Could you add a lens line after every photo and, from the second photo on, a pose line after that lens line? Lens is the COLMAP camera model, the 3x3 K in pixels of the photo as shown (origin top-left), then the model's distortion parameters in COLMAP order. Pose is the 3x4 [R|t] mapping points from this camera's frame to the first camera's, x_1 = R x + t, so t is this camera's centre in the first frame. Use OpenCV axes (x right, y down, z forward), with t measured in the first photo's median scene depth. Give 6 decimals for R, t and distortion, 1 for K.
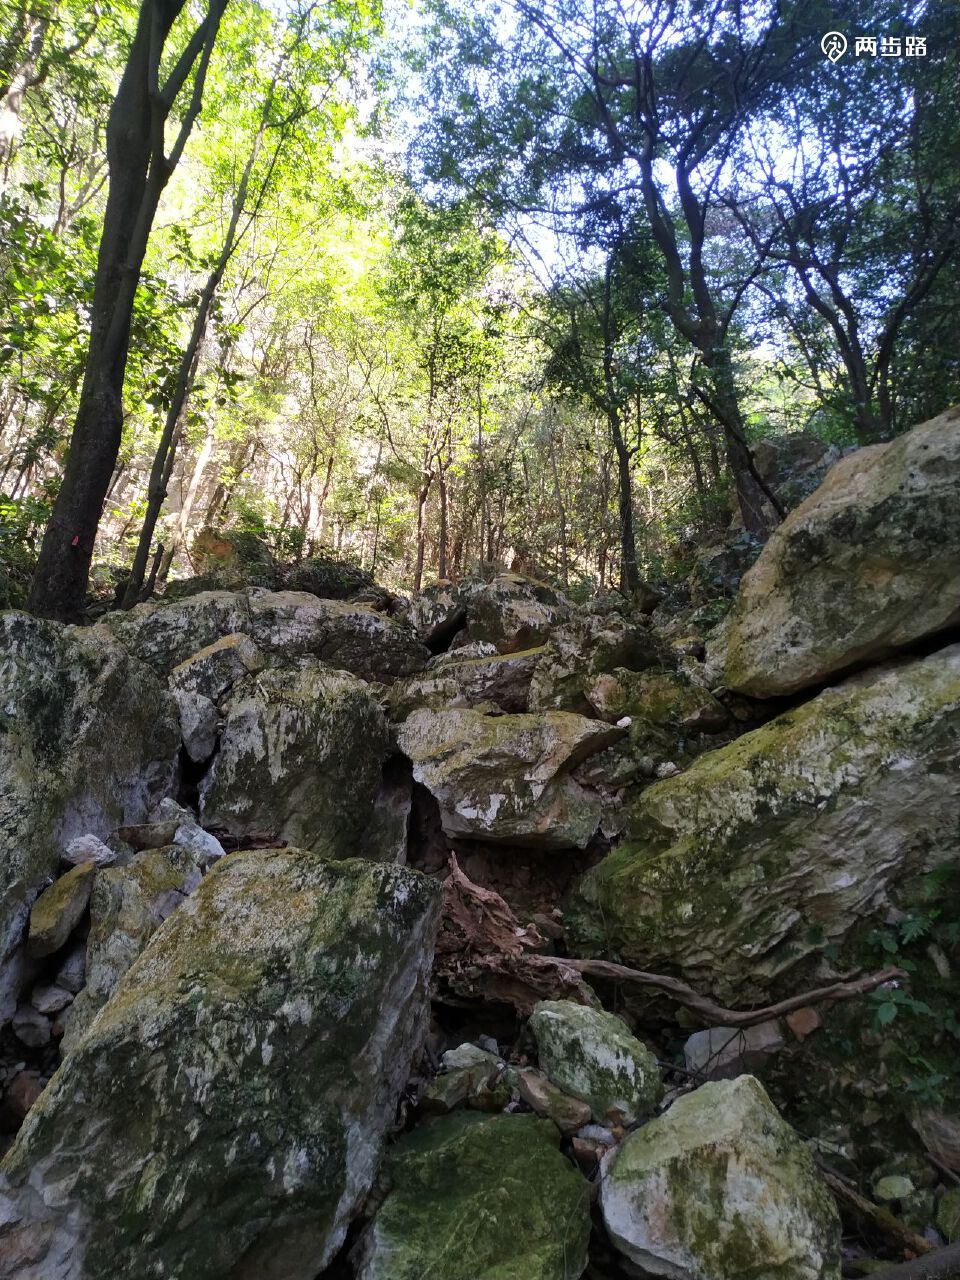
lens RADIAL K [[971.0, 0, 480.5], [0, 971.0, 631.7], [0, 0, 1]] dist [-0.007738, -0.014141]
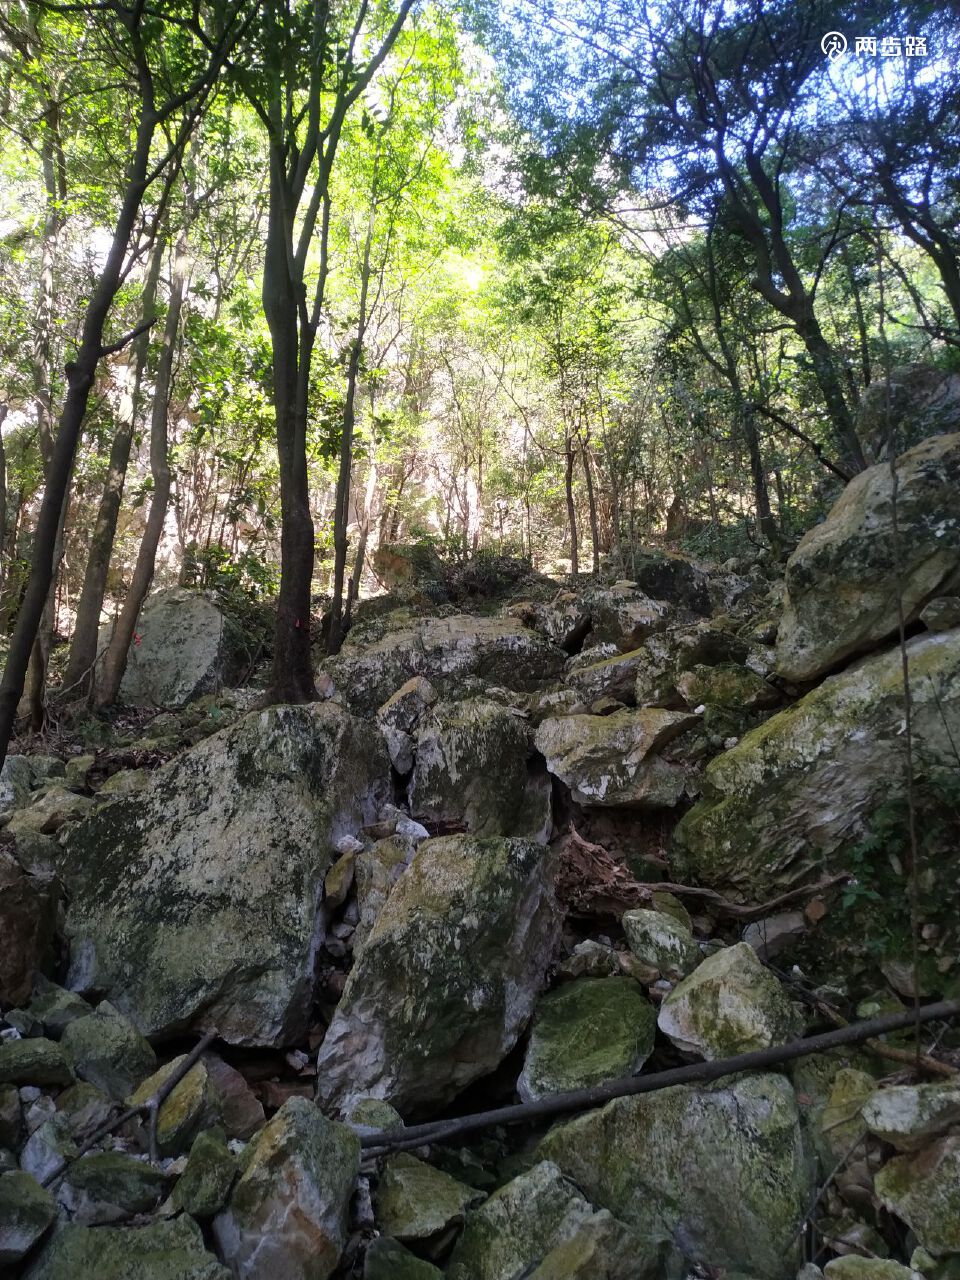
lens RADIAL K [[904.4, 0, 439.2], [0, 904.4, 648.6], [0, 0, 1]] dist [-0.007092, -0.021832]
pose [[0.962788, -0.140637, -0.230784, 0.130546], [0.152762, 0.987627, 0.035447, -0.116120], [0.222943, -0.069383, 0.972359, -0.386911]]
